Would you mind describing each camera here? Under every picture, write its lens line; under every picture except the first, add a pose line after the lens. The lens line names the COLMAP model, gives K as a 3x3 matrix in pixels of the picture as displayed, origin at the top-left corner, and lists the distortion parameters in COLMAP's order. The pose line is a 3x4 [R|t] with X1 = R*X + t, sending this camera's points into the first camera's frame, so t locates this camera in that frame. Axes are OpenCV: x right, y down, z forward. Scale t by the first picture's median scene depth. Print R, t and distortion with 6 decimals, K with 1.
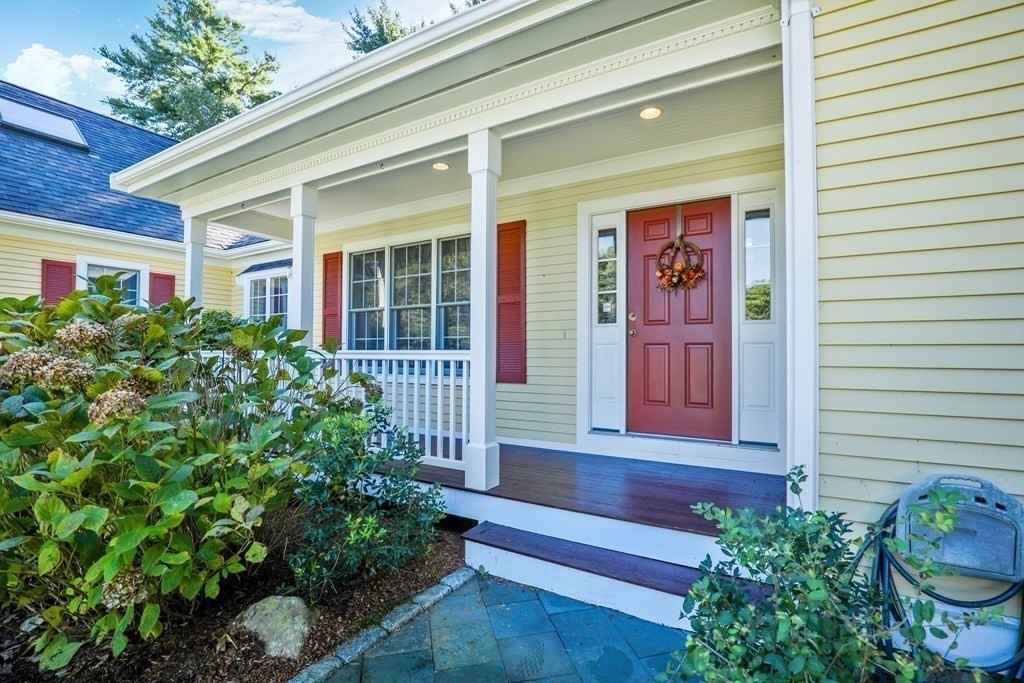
lens RADIAL K [[471.8, 0, 512.0], [0, 471.8, 341.5], [0, 0, 1]] dist [-0.021033, 0.000412]
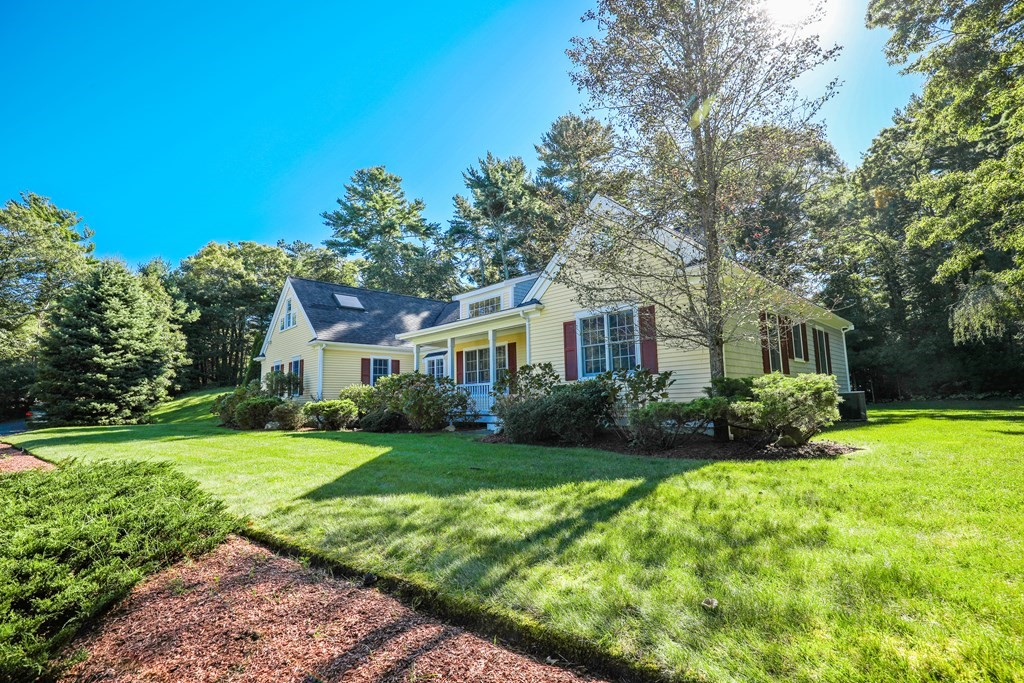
lens RADIAL K [[471.8, 0, 512.0], [0, 471.8, 341.5], [0, 0, 1]] dist [-0.021033, 0.000412]
pose [[0.964909, -0.059498, -0.255753, 0.147990], [0.032764, 0.993659, -0.107552, 0.014328], [0.260531, 0.095399, 0.960741, -0.374149]]
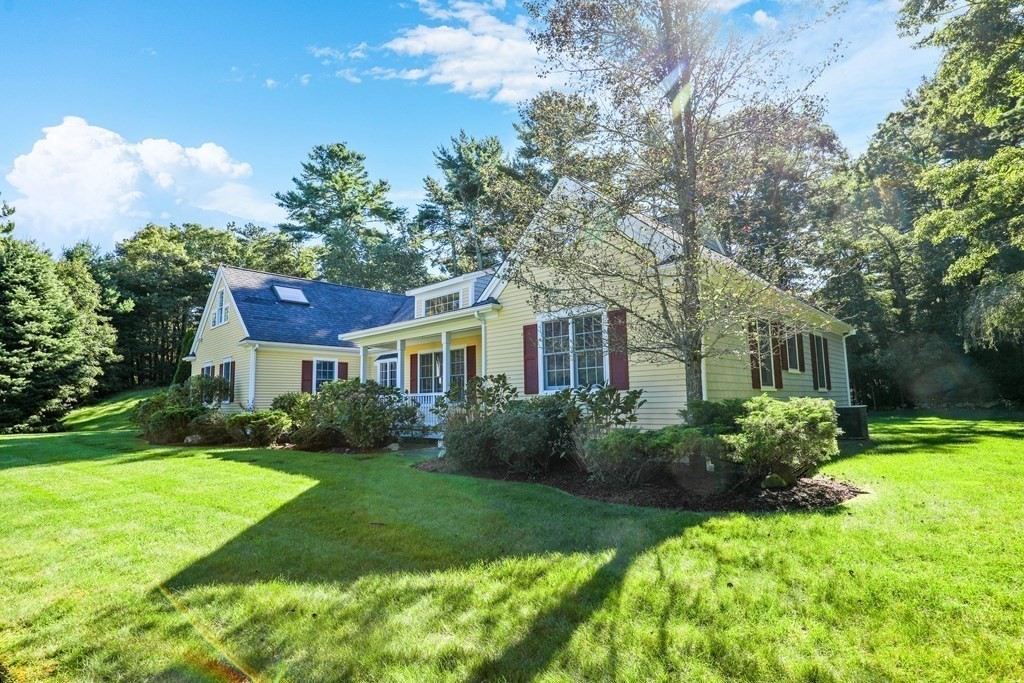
lens RADIAL K [[508.7, 0, 510.3], [0, 508.7, 339.9], [0, 0, 1]] dist [-0.018051, -0.000307]
pose [[0.973602, -0.047834, -0.223186, 0.162490], [0.026055, 0.994694, -0.099529, 0.002433], [0.226762, 0.091086, 0.969682, -0.336403]]
